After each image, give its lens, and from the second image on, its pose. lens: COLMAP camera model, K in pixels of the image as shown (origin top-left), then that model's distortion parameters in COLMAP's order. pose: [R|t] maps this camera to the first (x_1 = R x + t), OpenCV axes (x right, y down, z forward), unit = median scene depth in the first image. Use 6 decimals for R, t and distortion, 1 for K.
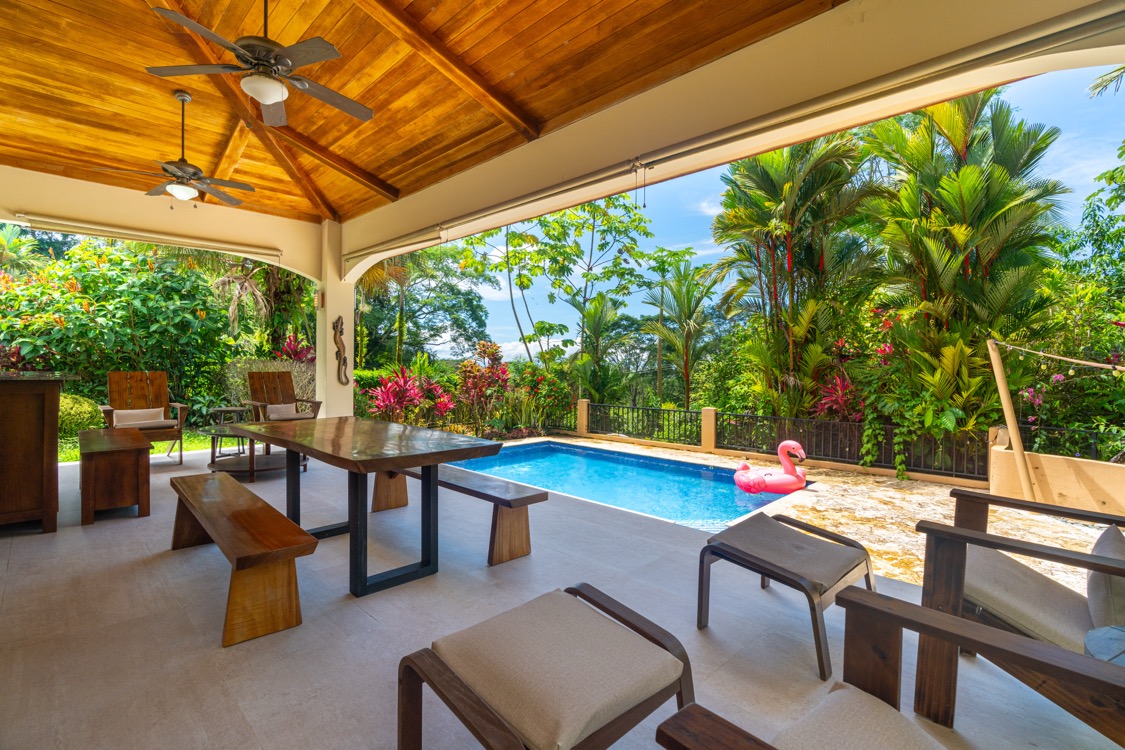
lens RADIAL K [[546.1, 0, 566.1], [0, 546.1, 368.4], [0, 0, 1]] dist [-0.005437, 0.000149]
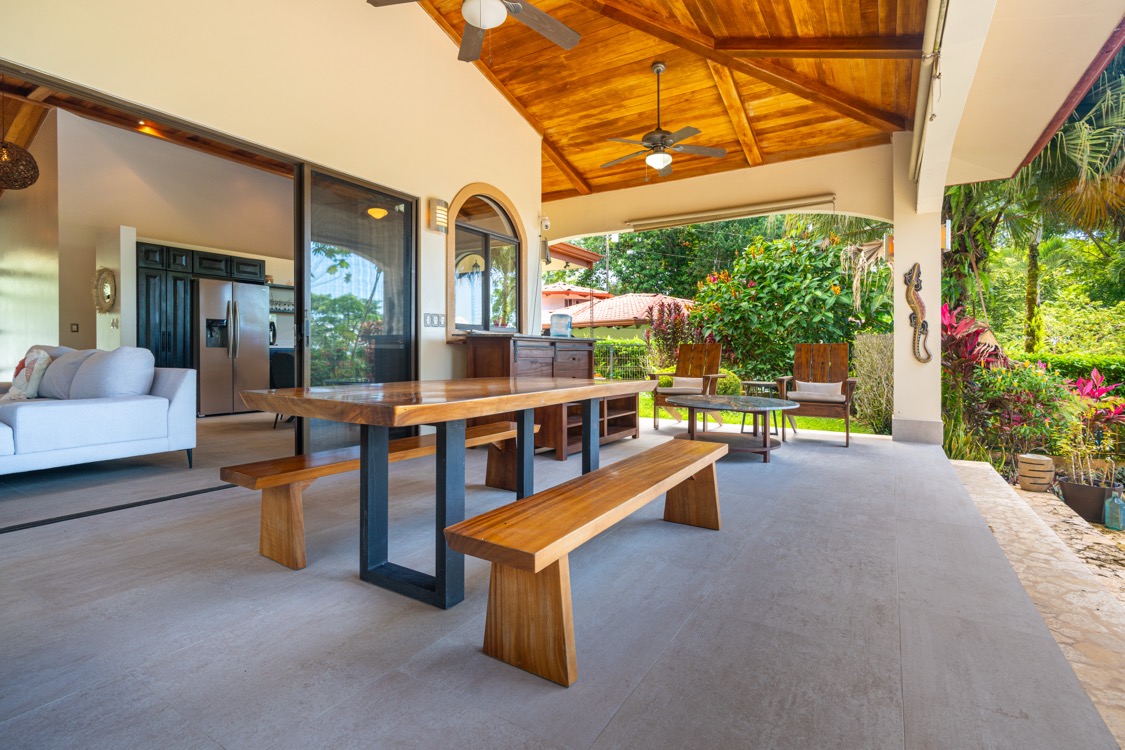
lens RADIAL K [[546.1, 0, 598.2], [0, 546.1, 356.3], [0, 0, 1]] dist [-0.005437, 0.000149]
pose [[0.202002, -0.012338, -0.979307, 0.222900], [-0.018156, 0.999702, -0.016340, 0.050914], [0.979217, 0.021081, 0.201718, 0.566164]]
